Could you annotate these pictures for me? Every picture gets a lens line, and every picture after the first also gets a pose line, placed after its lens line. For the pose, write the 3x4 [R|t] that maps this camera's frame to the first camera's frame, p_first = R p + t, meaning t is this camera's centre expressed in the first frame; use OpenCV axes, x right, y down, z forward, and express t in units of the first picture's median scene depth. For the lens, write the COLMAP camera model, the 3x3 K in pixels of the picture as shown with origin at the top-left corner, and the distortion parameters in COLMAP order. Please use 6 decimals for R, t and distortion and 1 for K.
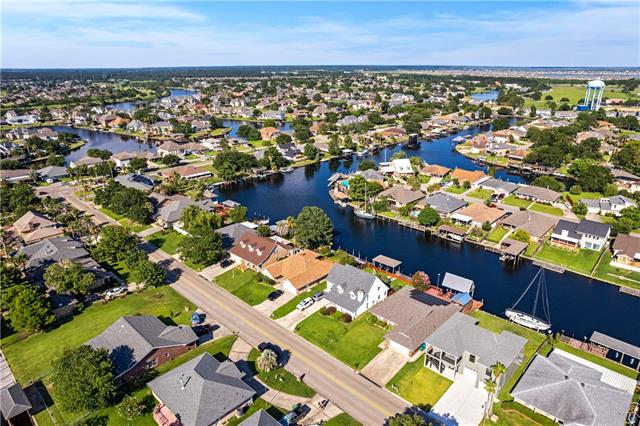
lens RADIAL K [[412.6, 0, 316.7], [0, 412.6, 211.8], [0, 0, 1]] dist [-0.072126, 0.054338]
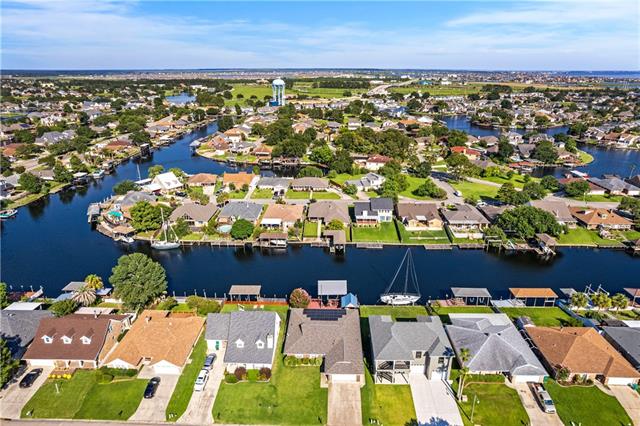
lens RADIAL K [[412.6, 0, 316.7], [0, 412.6, 211.8], [0, 0, 1]] dist [-0.072126, 0.054338]
pose [[0.741300, -0.218751, 0.634526, -0.170661], [0.223355, 0.971915, 0.074125, -0.052683], [-0.632920, 0.086775, 0.769339, 0.161067]]
